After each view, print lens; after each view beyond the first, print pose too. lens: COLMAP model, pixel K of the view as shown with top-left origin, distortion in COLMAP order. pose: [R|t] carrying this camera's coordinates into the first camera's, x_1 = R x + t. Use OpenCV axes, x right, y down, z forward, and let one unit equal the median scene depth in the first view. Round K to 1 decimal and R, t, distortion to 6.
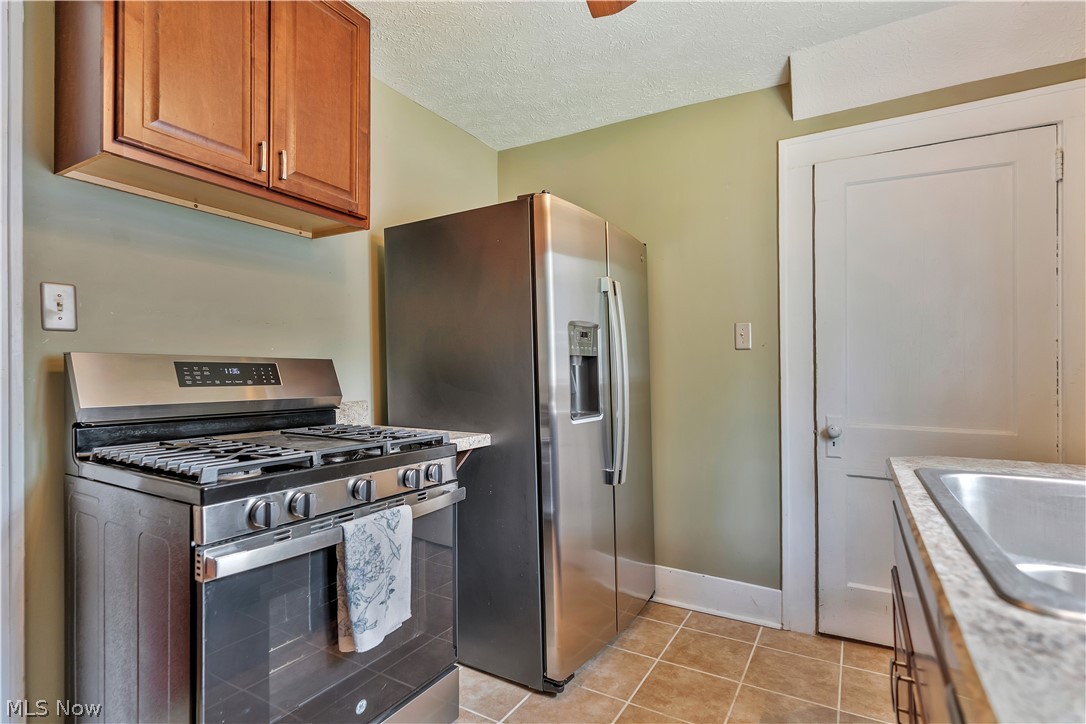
lens RADIAL K [[495.0, 0, 544.6], [0, 495.0, 365.0], [0, 0, 1]] dist [-0.006745, 0.000096]
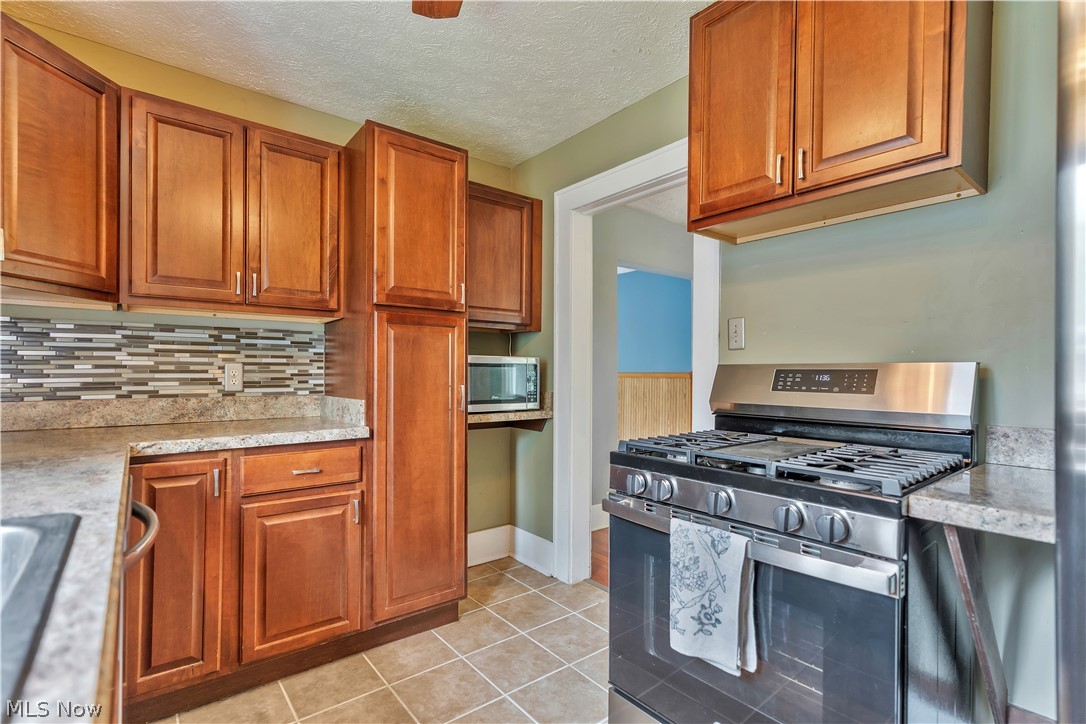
lens RADIAL K [[509.7, 0, 541.6], [0, 509.7, 367.2], [0, 0, 1]] dist [-0.006536, 0.000608]
pose [[-0.325185, -0.018490, -0.945470, 0.651872], [0.005082, 0.999760, -0.021299, 0.011937], [0.945637, -0.011732, -0.325013, 0.959260]]
